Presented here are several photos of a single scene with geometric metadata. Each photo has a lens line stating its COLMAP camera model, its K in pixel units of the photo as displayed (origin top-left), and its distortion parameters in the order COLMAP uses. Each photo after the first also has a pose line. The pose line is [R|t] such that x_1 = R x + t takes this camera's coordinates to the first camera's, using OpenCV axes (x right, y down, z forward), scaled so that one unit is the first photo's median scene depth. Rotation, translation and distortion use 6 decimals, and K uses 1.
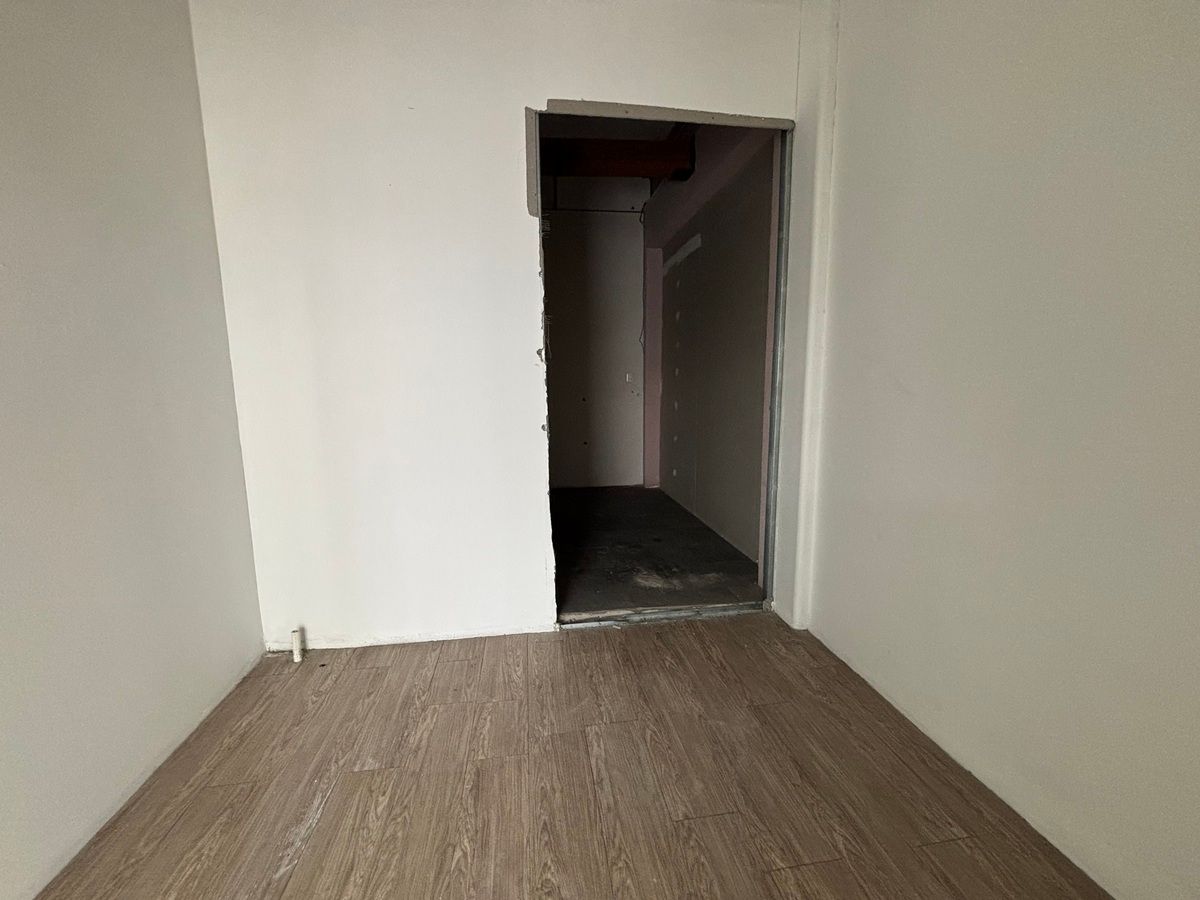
lens RADIAL K [[481.9, 0, 598.1], [0, 481.9, 445.6], [0, 0, 1]] dist [-0.002333, -0.000414]
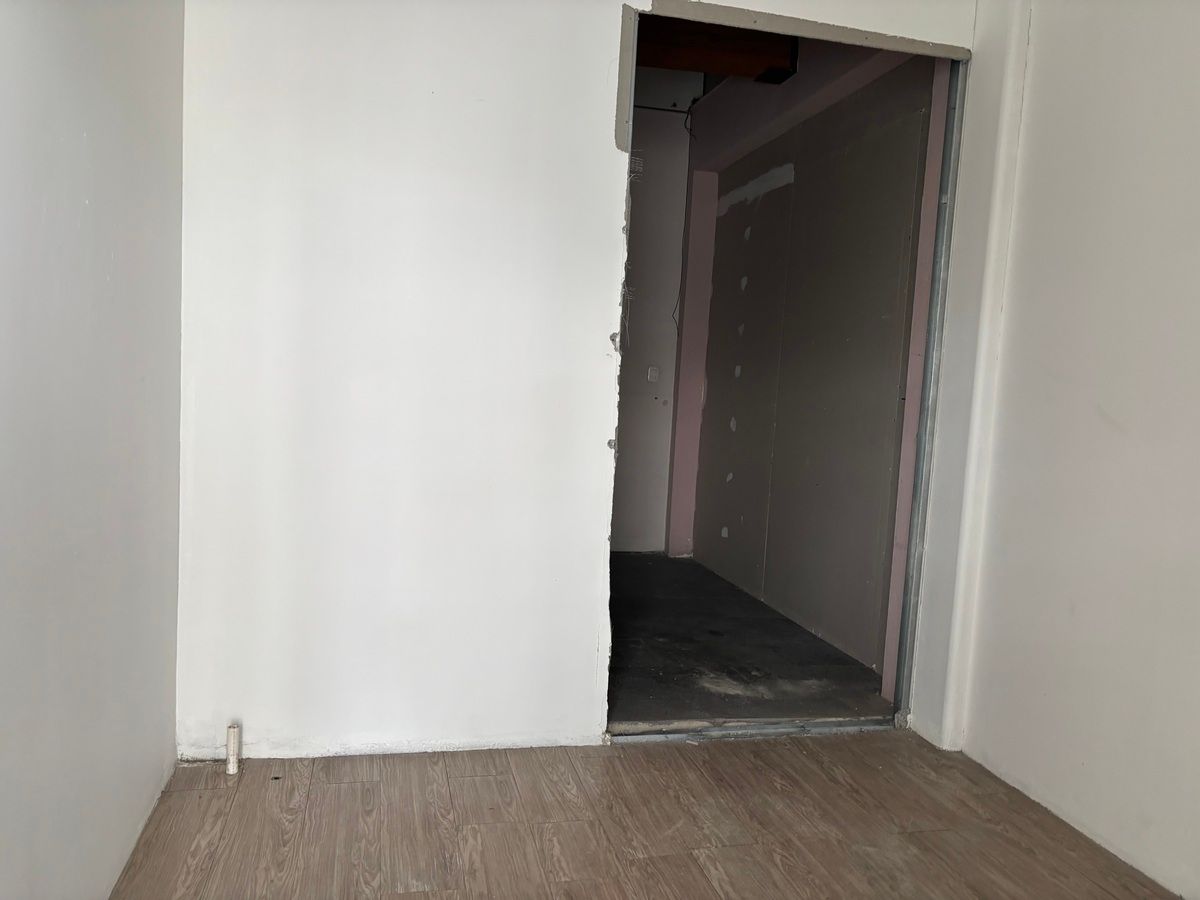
lens RADIAL K [[907.6, 0, 600.0], [0, 907.6, 450.0], [0, 0, 1]] dist [-0.030947, 0.121068]
pose [[0.993593, 0.057731, 0.097161, -0.248518], [-0.052765, 0.997203, -0.052932, 0.039841], [-0.099945, 0.047466, 0.993860, -0.293279]]
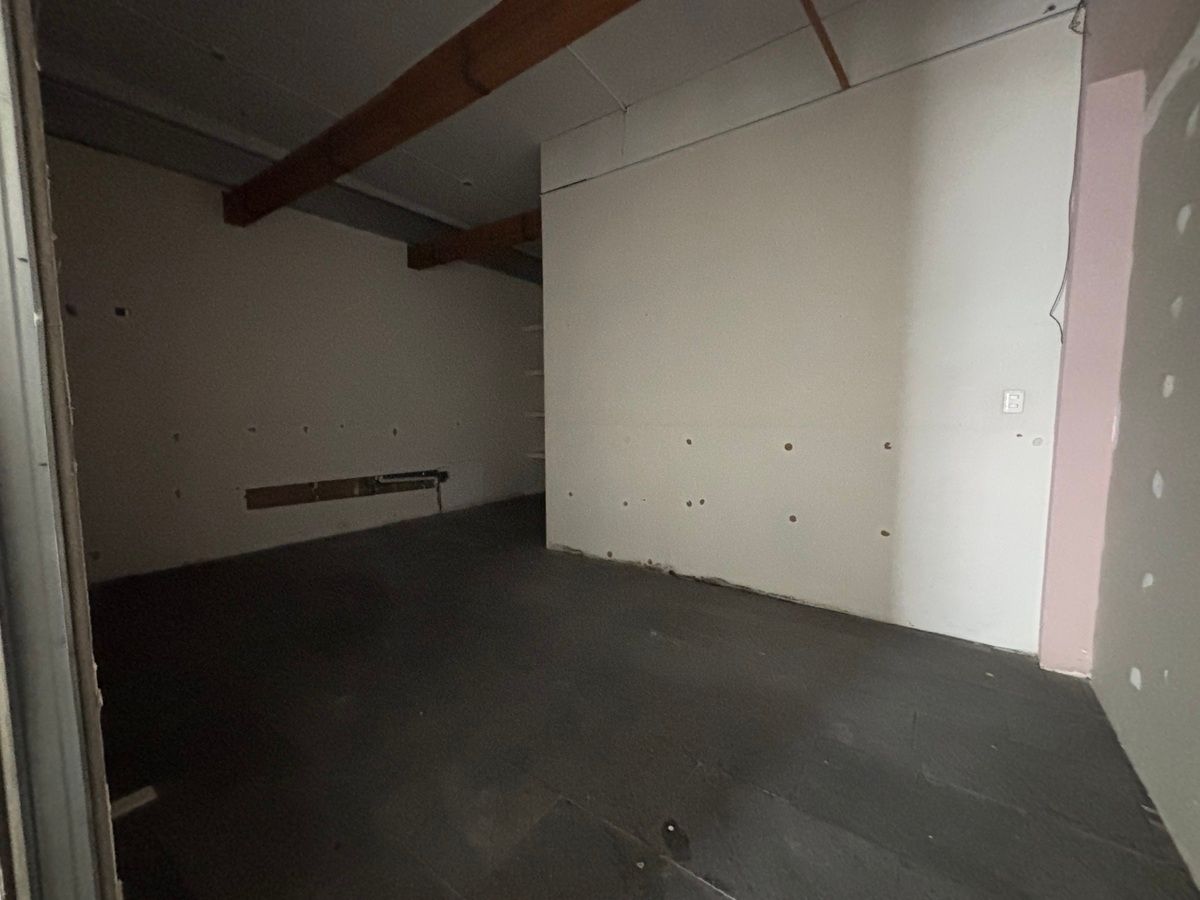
lens RADIAL K [[481.9, 0, 598.1], [0, 481.9, 445.6], [0, 0, 1]] dist [-0.002333, -0.000414]
pose [[0.713526, 0.066015, -0.697511, 0.243515], [-0.100666, 0.994881, -0.008818, -0.145374], [0.693359, 0.076507, 0.716519, 1.027199]]
